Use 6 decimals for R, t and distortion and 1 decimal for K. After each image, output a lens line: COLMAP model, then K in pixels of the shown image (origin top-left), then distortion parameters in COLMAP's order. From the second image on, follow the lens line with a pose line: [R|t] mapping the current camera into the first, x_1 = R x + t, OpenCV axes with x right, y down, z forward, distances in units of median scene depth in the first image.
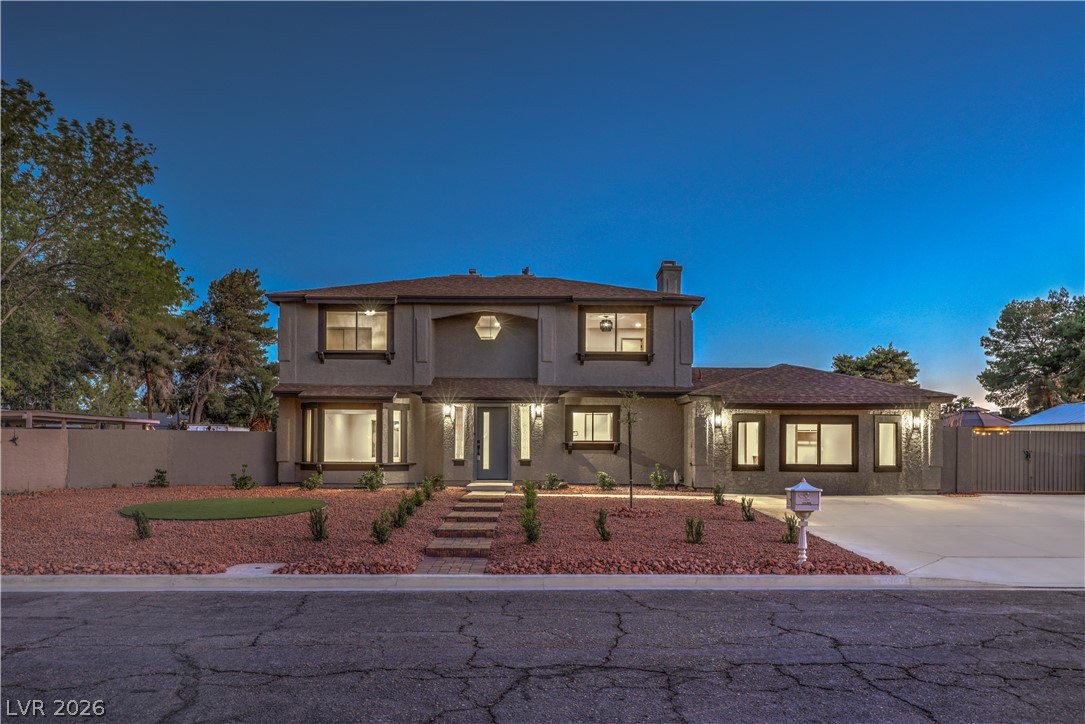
lens RADIAL K [[784.6, 0, 543.2], [0, 784.6, 365.3], [0, 0, 1]] dist [0.004515, 0.000325]
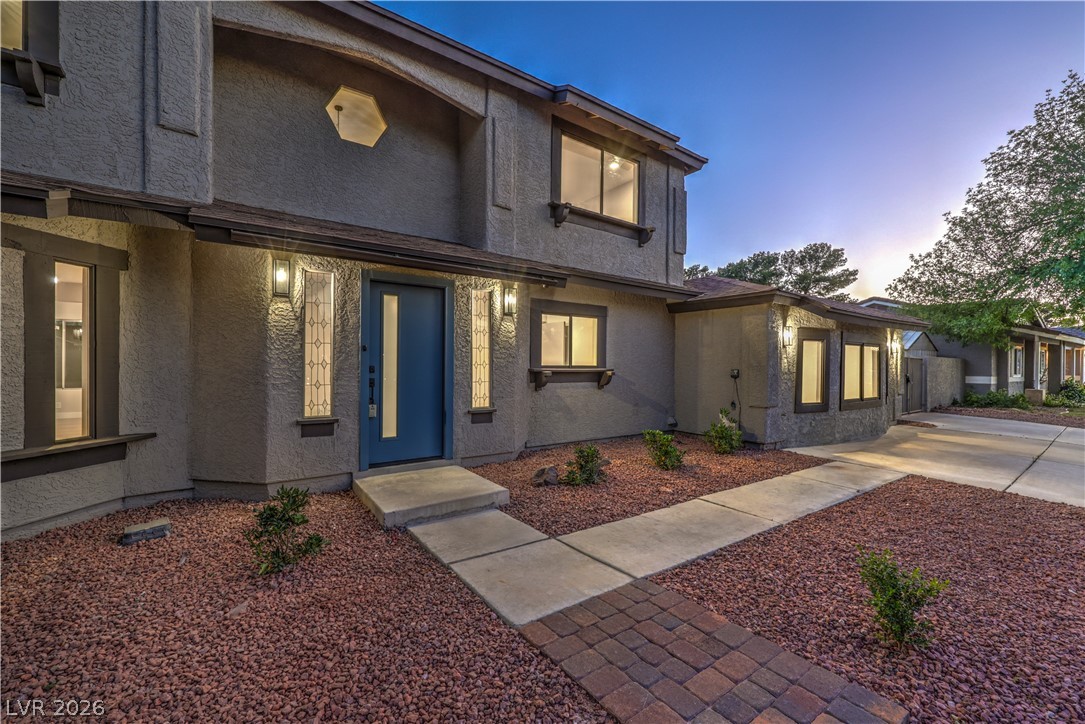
lens RADIAL K [[442.1, 0, 536.0], [0, 442.1, 356.9], [0, 0, 1]] dist [0.001705, -0.000598]
pose [[0.816470, 0.008787, 0.577322, -0.139948], [-0.055374, 0.996467, 0.063146, 0.071745], [-0.574727, -0.083525, 0.814071, 0.763059]]
